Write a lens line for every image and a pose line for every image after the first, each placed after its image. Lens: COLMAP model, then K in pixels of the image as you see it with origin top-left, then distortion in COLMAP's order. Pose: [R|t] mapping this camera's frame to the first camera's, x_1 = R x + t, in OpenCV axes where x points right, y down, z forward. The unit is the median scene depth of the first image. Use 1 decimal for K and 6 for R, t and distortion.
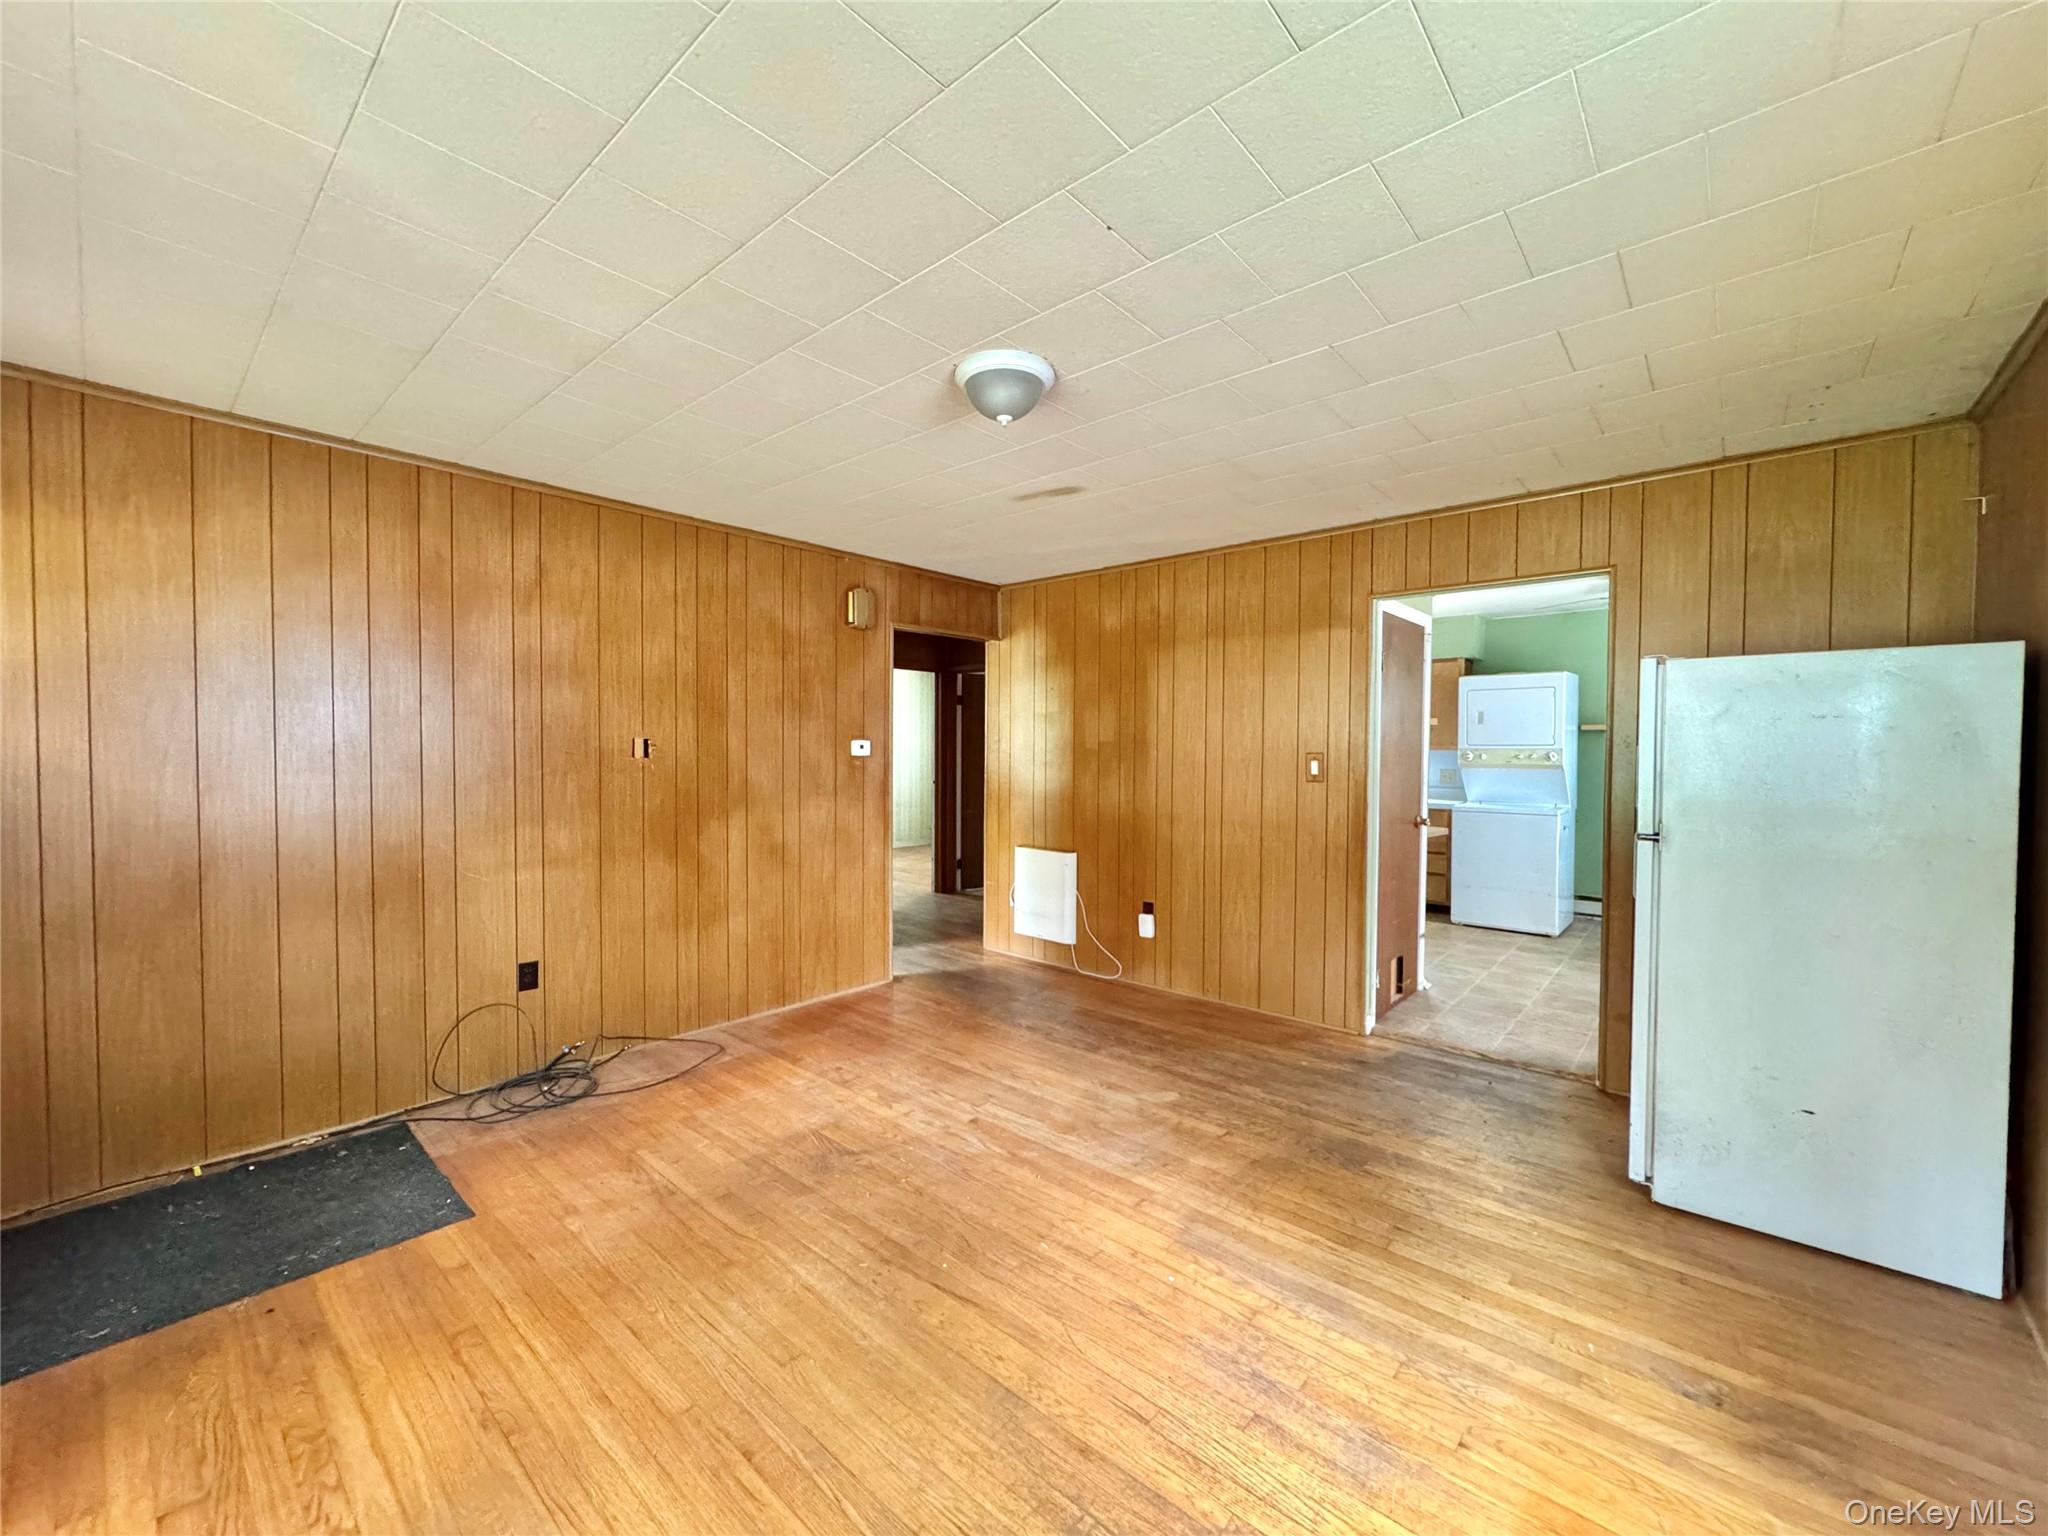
lens RADIAL K [[815.1, 0, 1025.6], [0, 815.1, 770.2], [0, 0, 1]] dist [-0.002538, 0.000628]
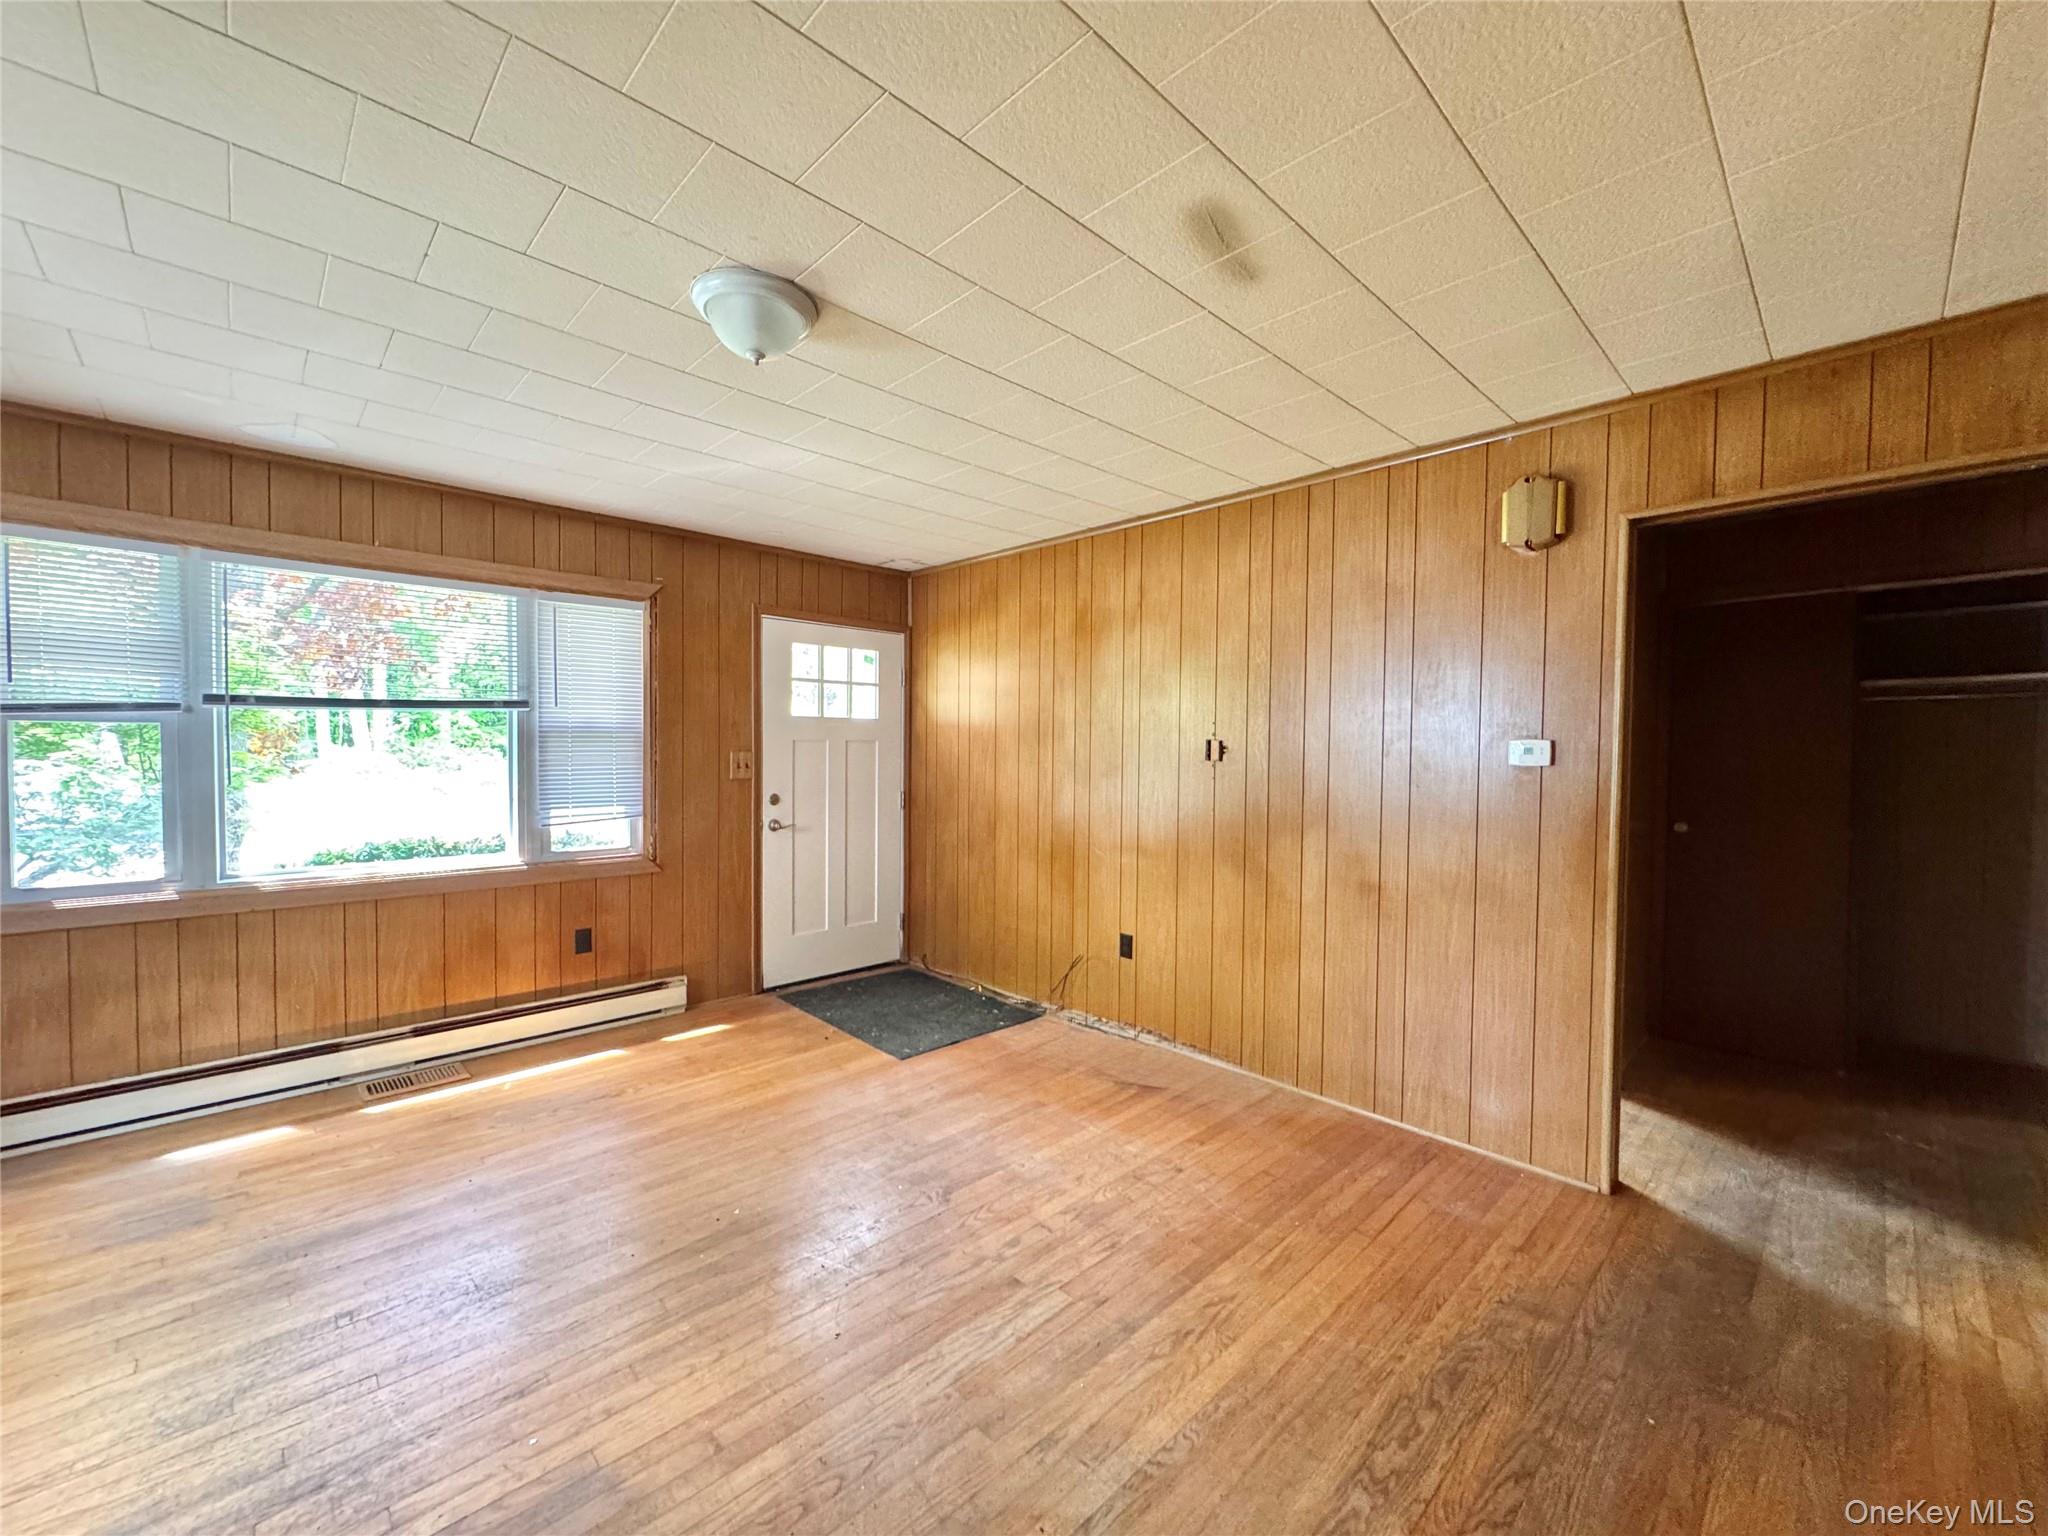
lens RADIAL K [[815.1, 0, 1025.6], [0, 815.1, 770.2], [0, 0, 1]] dist [-0.002538, 0.000628]
pose [[-0.082735, 0.022468, -0.996318, 0.611088], [-0.037735, 0.998958, 0.025661, -0.024920], [0.995857, 0.039719, -0.081801, 1.035678]]
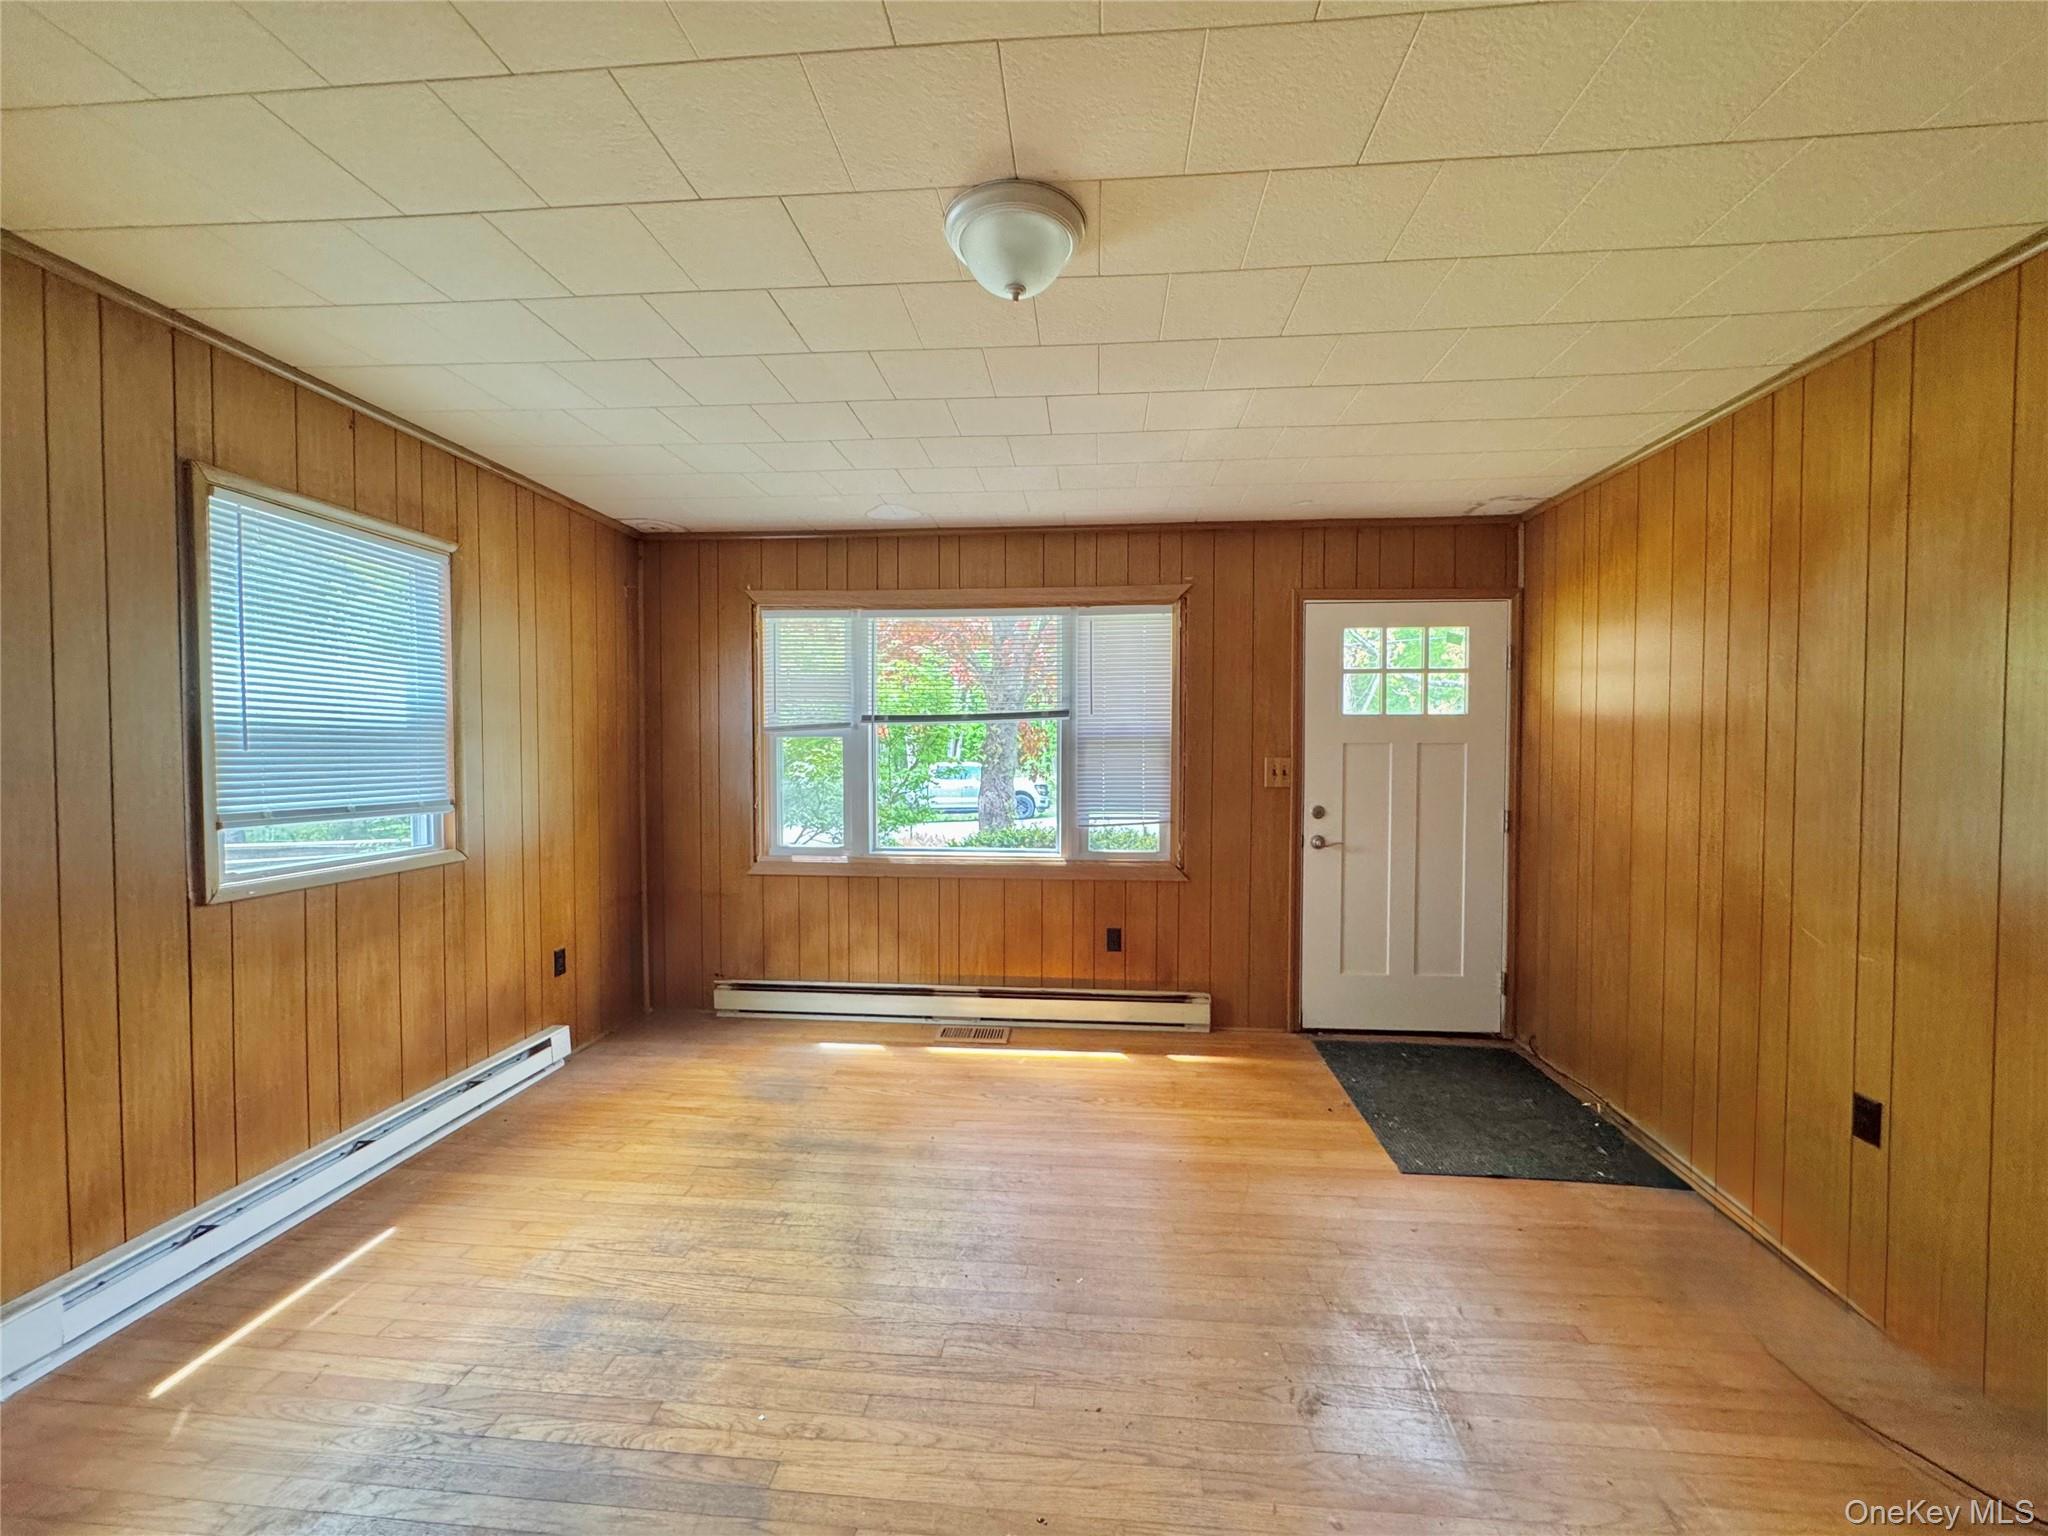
lens RADIAL K [[815.1, 0, 1025.6], [0, 815.1, 770.2], [0, 0, 1]] dist [-0.002538, 0.000628]
pose [[-0.806722, 0.009746, -0.590850, 0.300586], [-0.021654, 0.998705, 0.046040, -0.031489], [0.590534, 0.049936, -0.805466, 1.218063]]
